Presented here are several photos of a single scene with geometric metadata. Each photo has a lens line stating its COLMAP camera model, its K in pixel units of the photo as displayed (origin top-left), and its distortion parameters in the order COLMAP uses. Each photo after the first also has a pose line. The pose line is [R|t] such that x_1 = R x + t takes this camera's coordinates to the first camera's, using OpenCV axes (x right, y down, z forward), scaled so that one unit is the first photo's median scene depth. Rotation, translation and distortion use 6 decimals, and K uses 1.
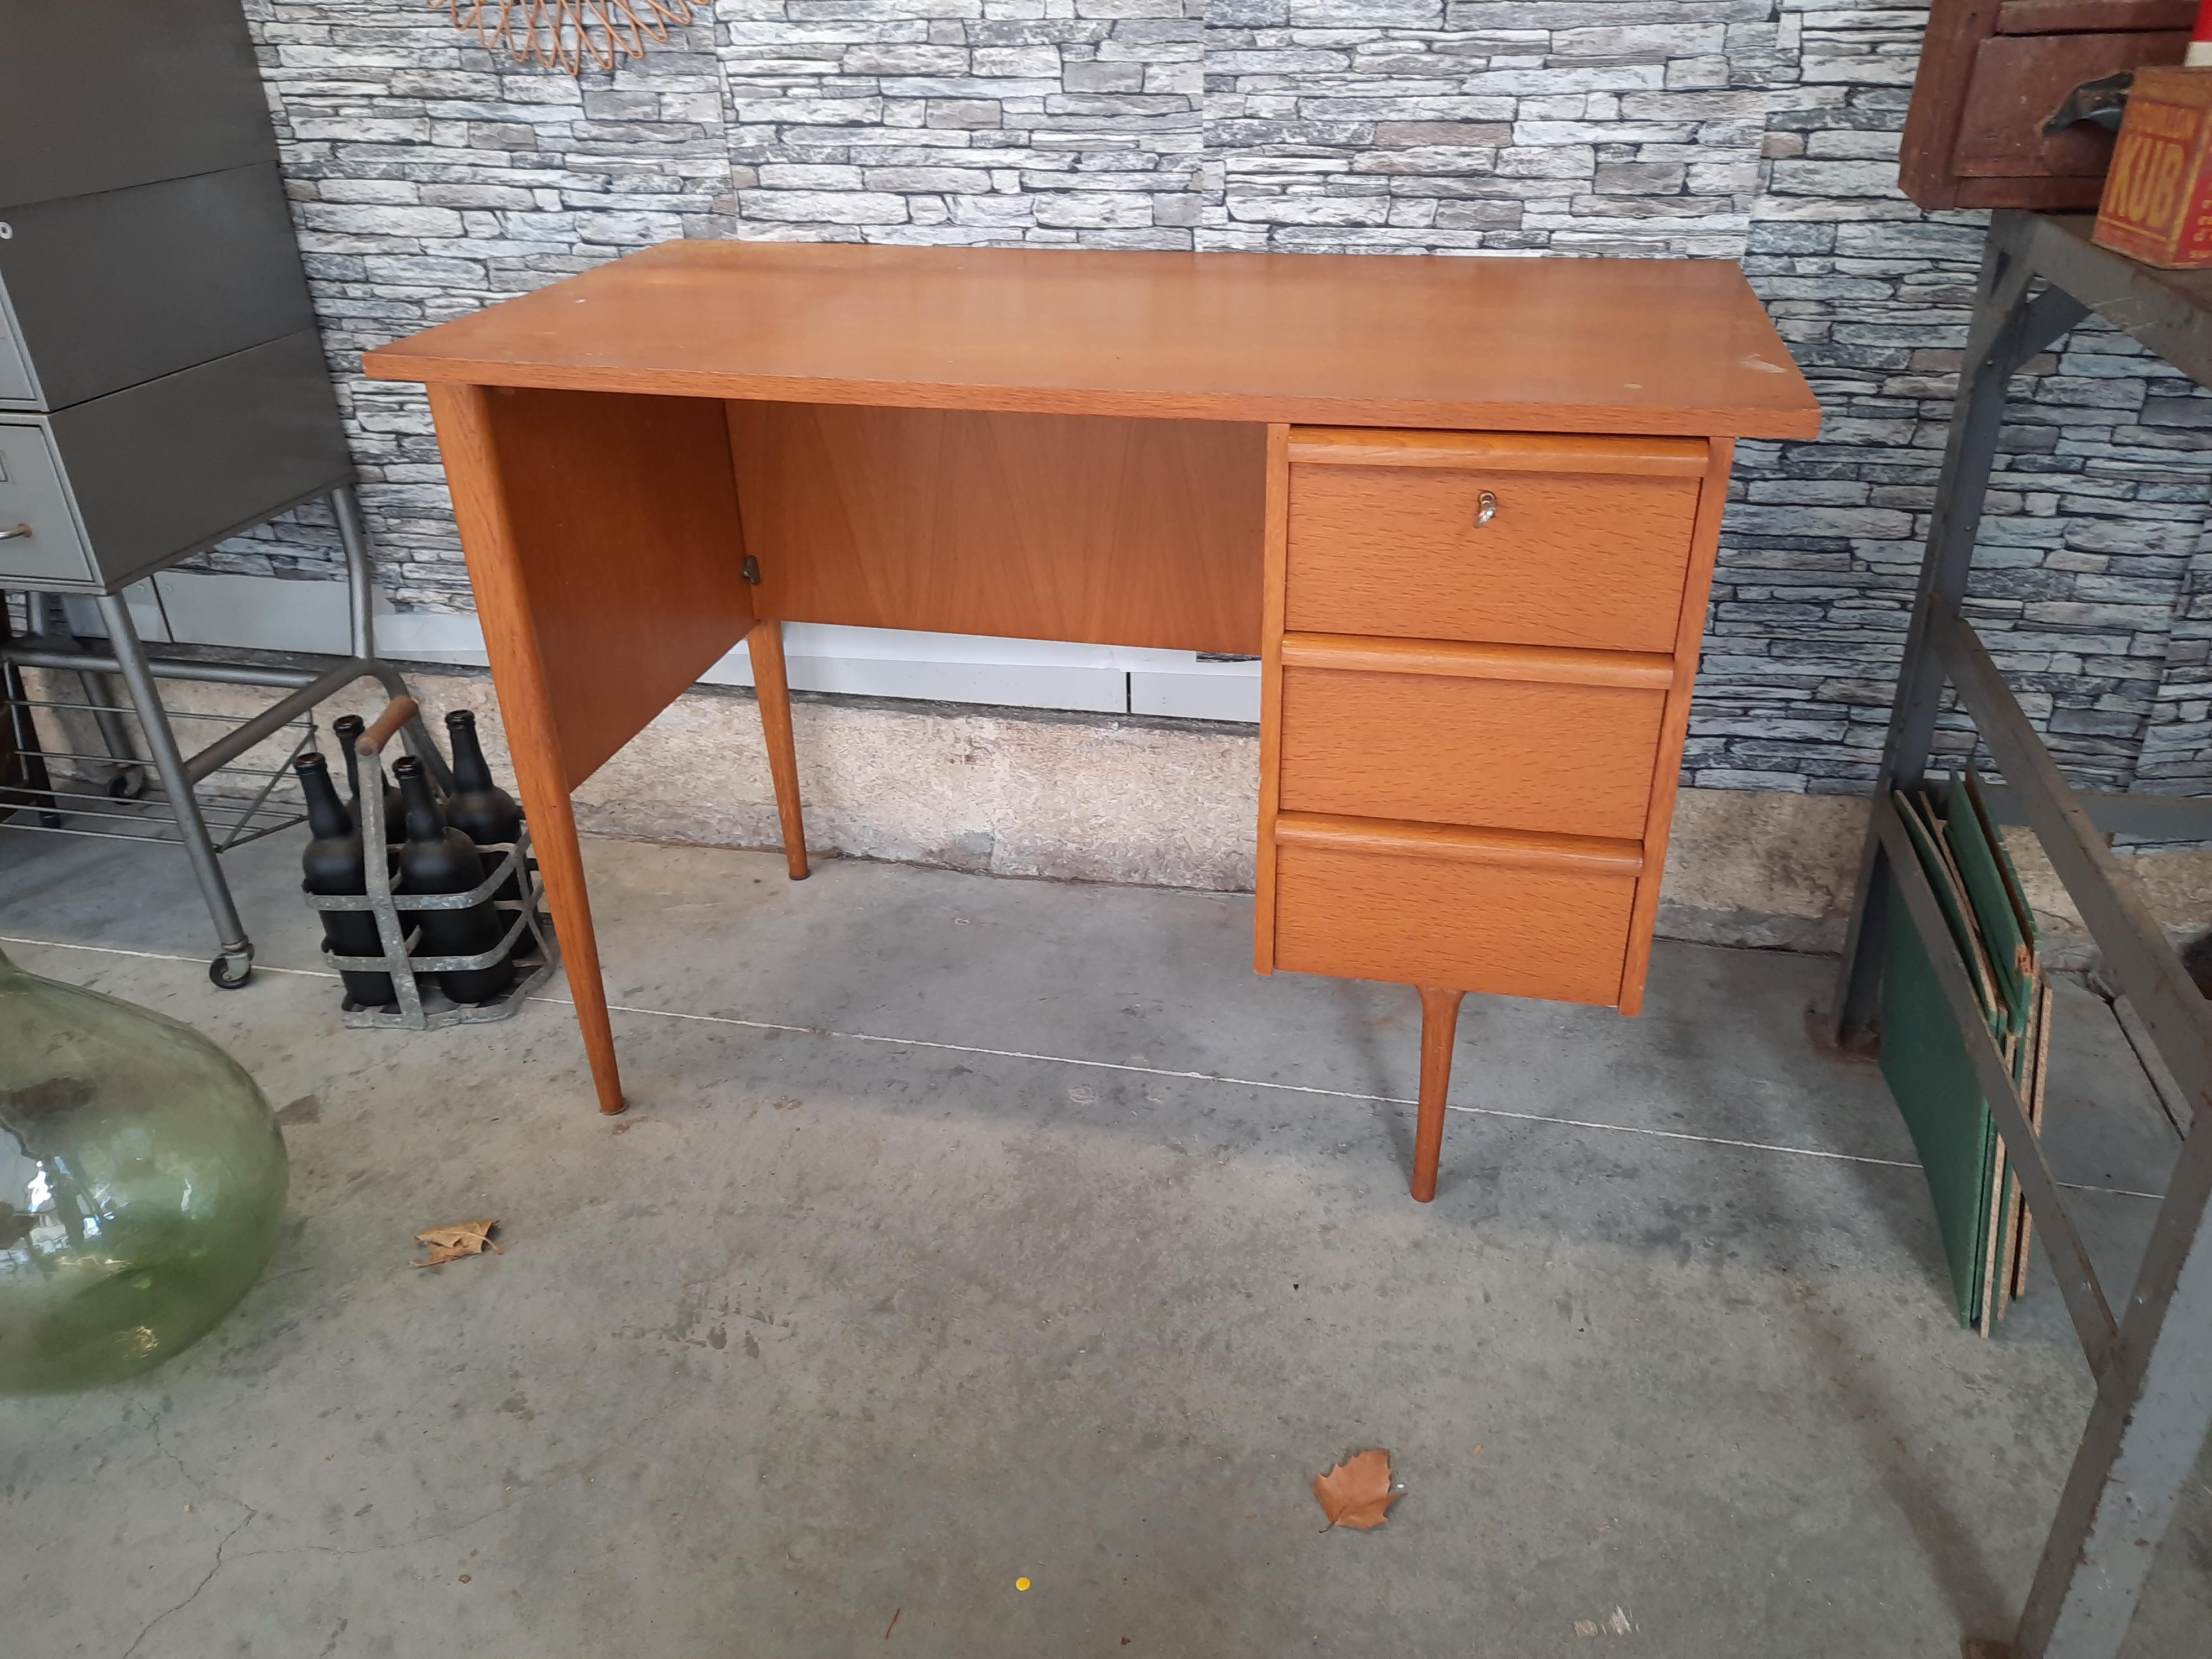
lens RADIAL K [[1610.0, 0, 1122.3], [0, 1610.0, 823.6], [0, 0, 1]] dist [0.041408, -0.039950]
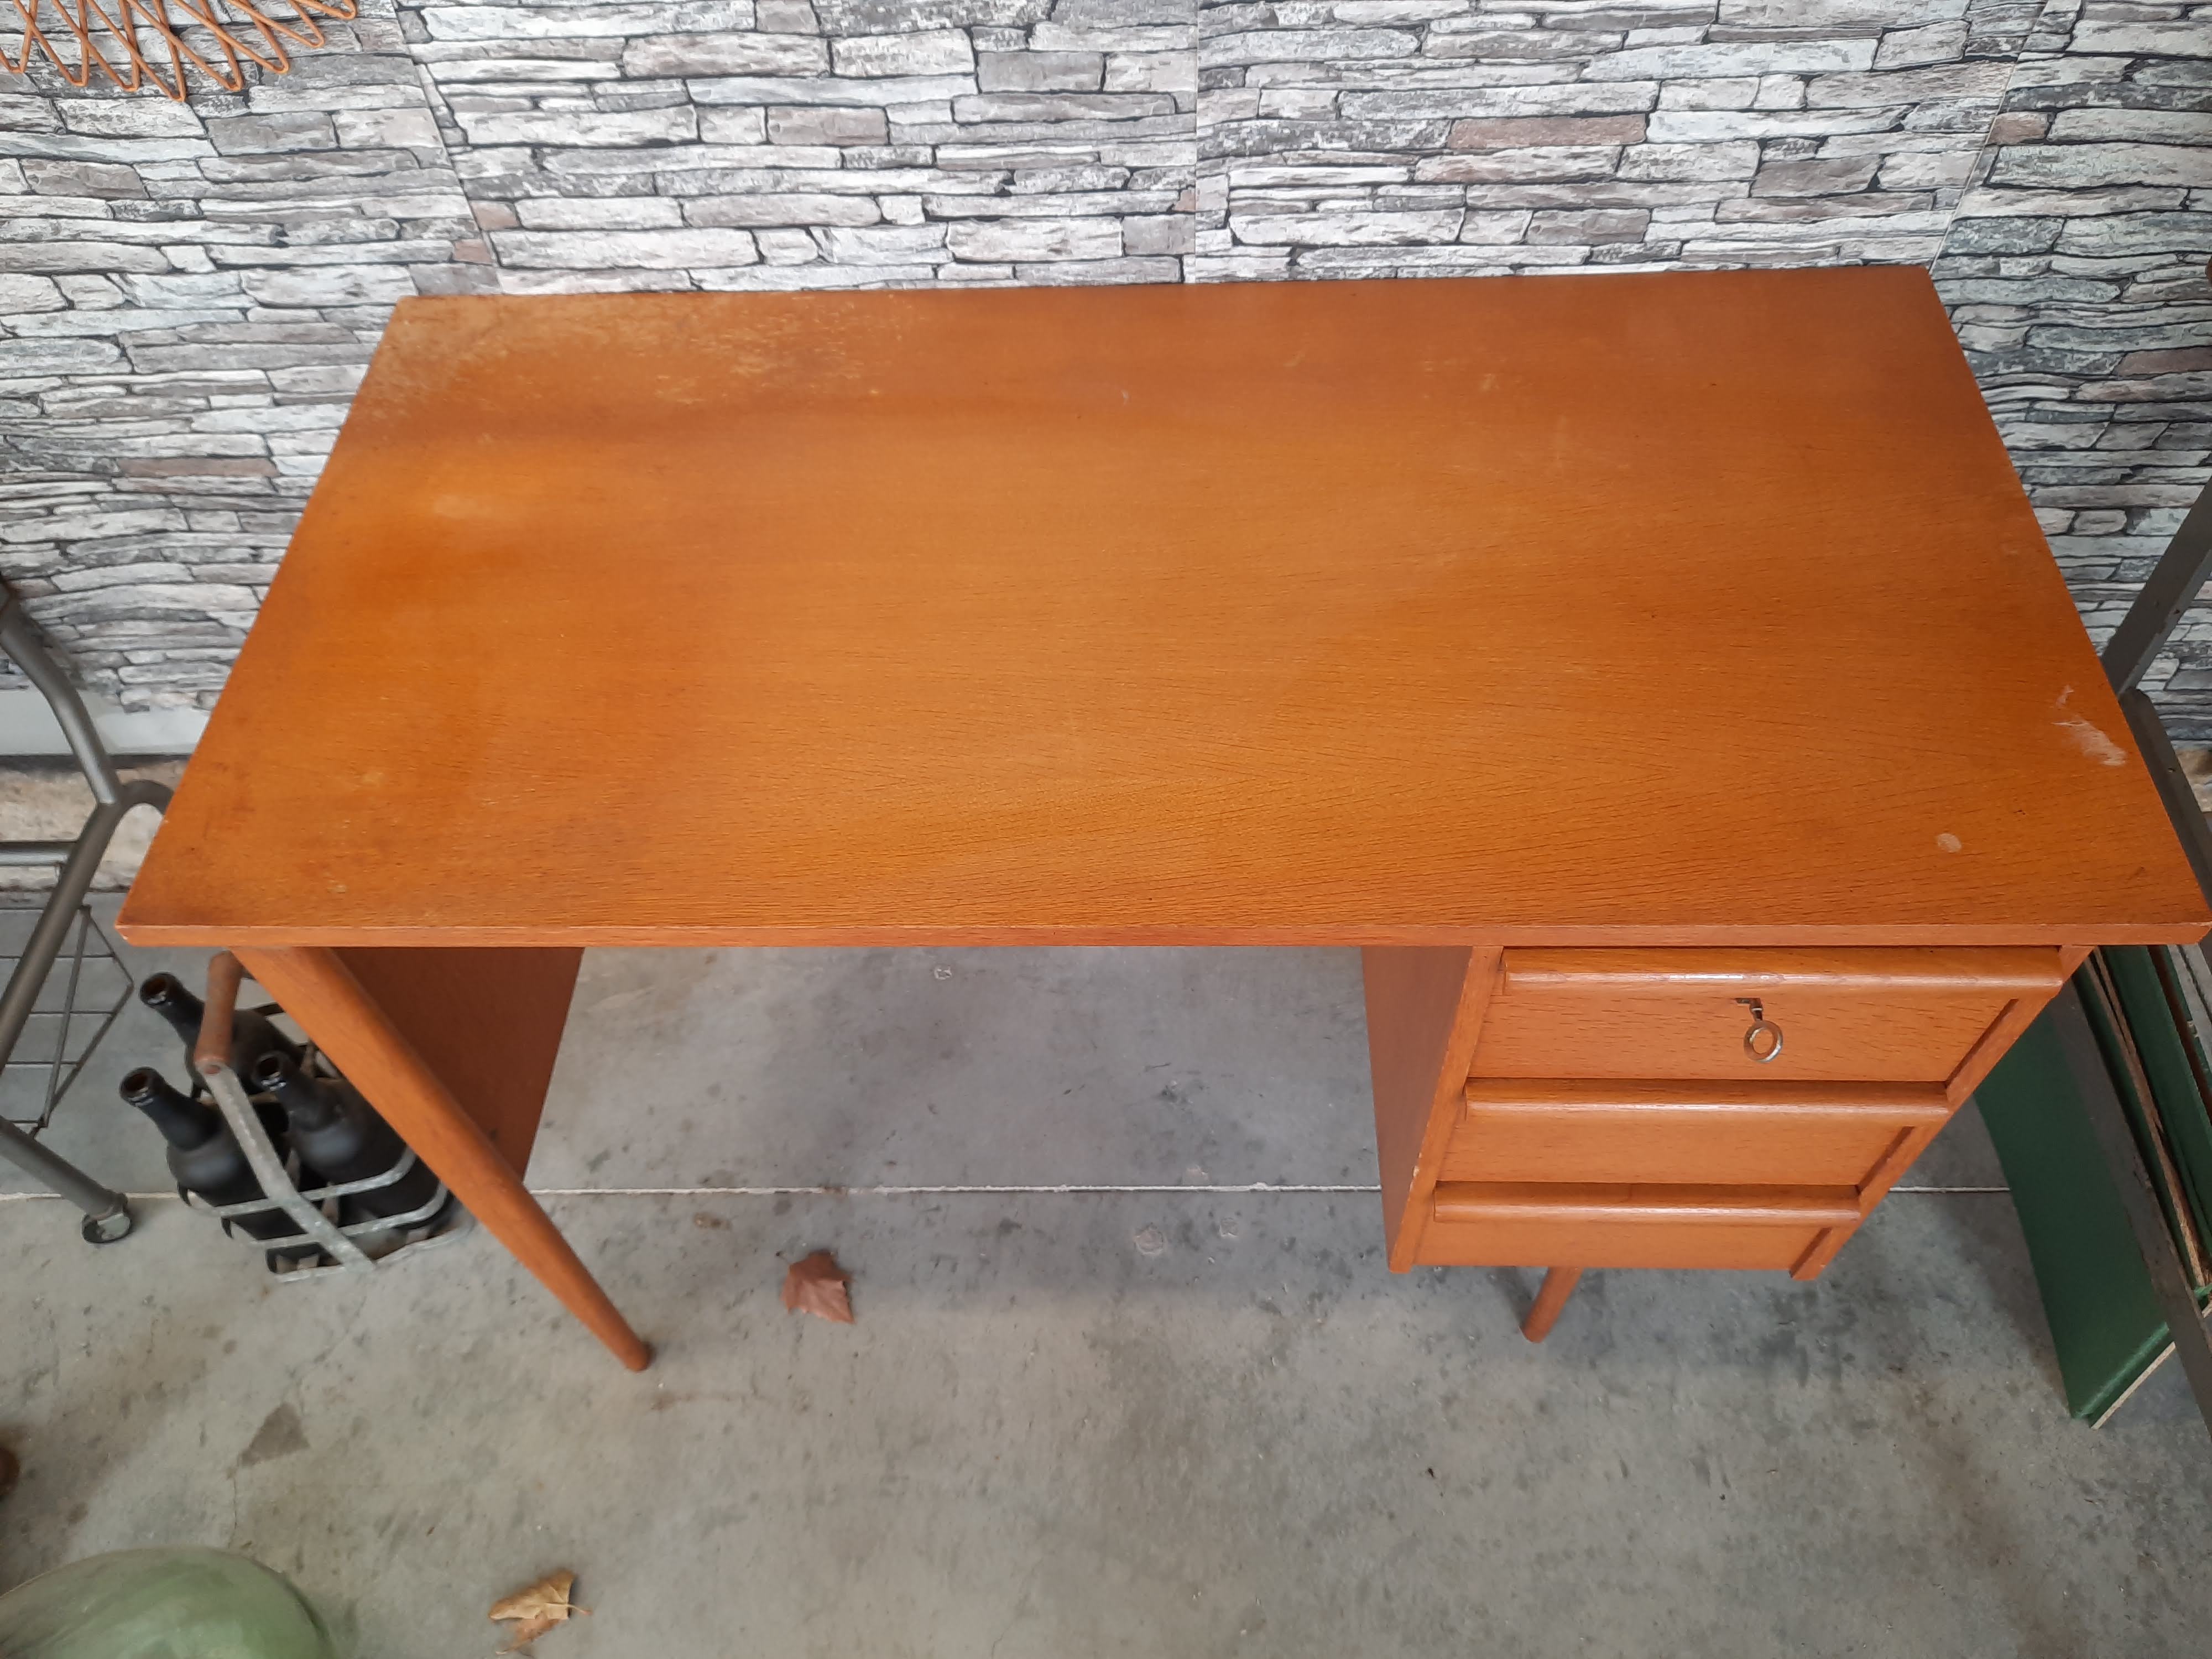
lens RADIAL K [[1610.0, 0, 1118.1], [0, 1610.0, 815.7], [0, 0, 1]] dist [0.041408, -0.039950]
pose [[0.980427, -0.169351, 0.100411, -0.095860], [0.112614, 0.900720, 0.419550, -0.449482], [-0.161494, -0.400031, 0.902161, 0.273102]]
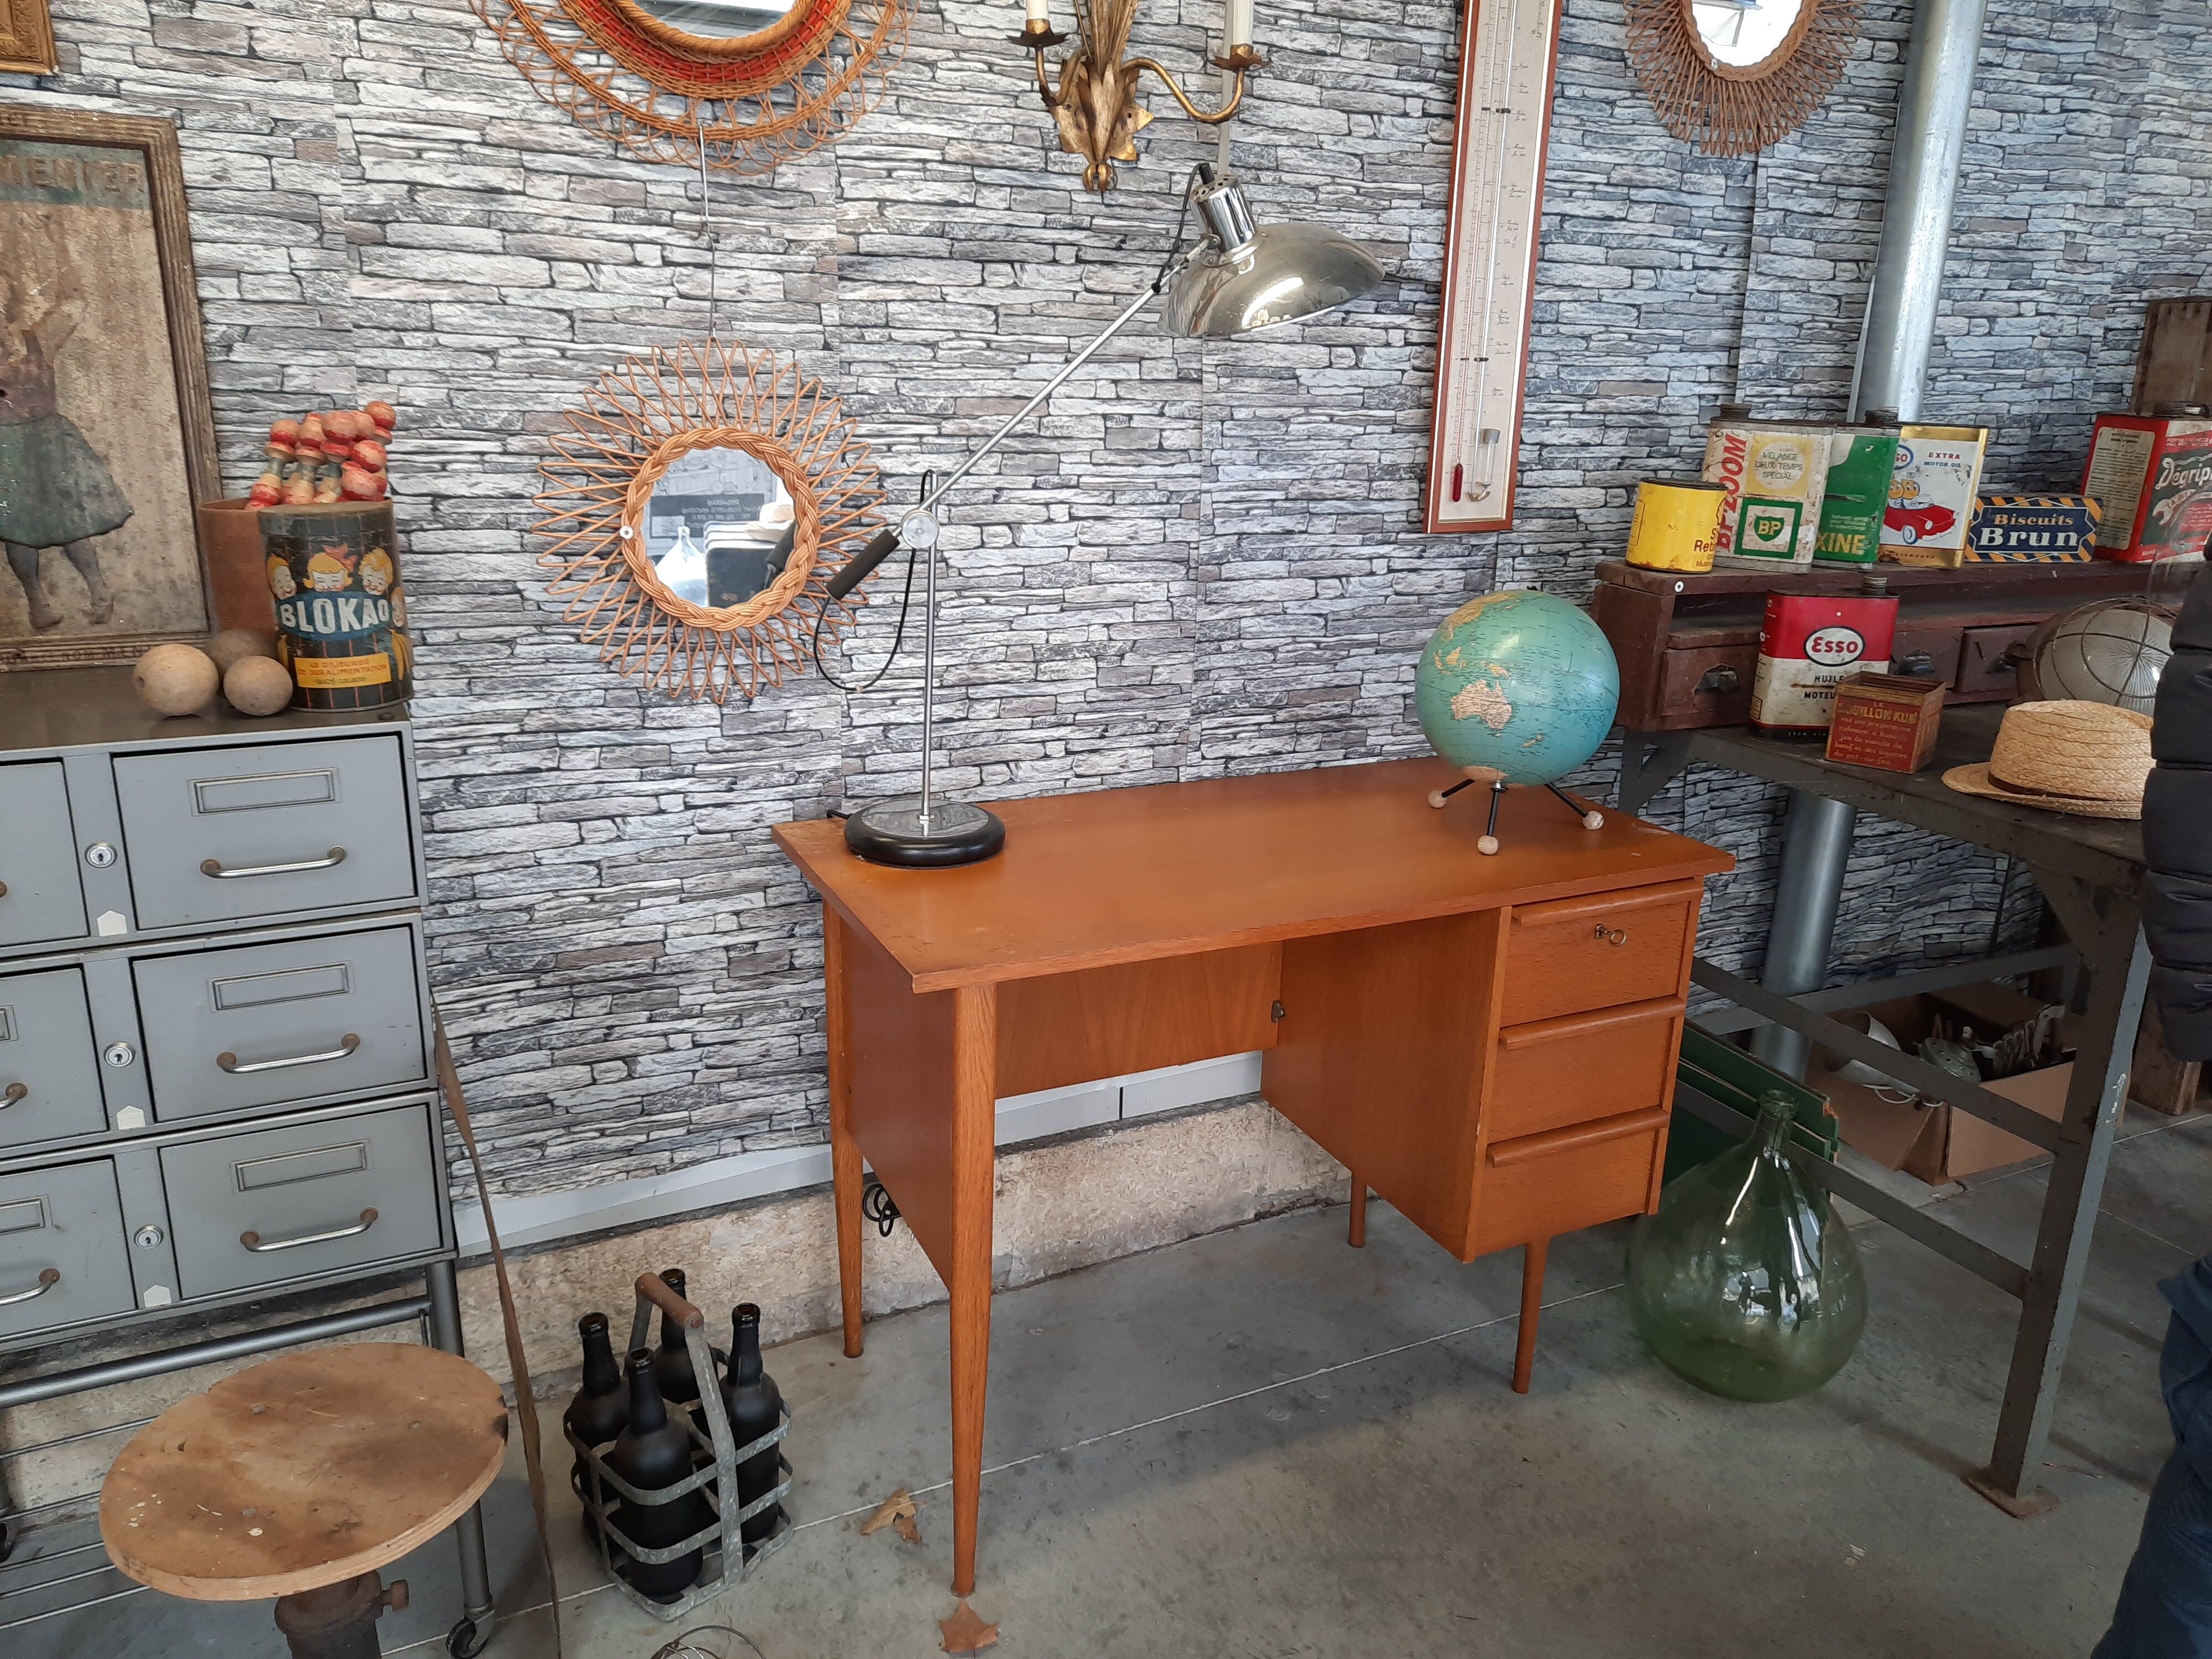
lens RADIAL K [[1610.0, 0, 1119.7], [0, 1610.0, 817.2], [0, 0, 1]] dist [0.041408, -0.039950]
pose [[0.782602, -0.137524, 0.607141, -0.862877], [0.260680, 0.958063, -0.119004, -0.171871], [-0.565314, 0.251402, 0.785632, -0.067614]]
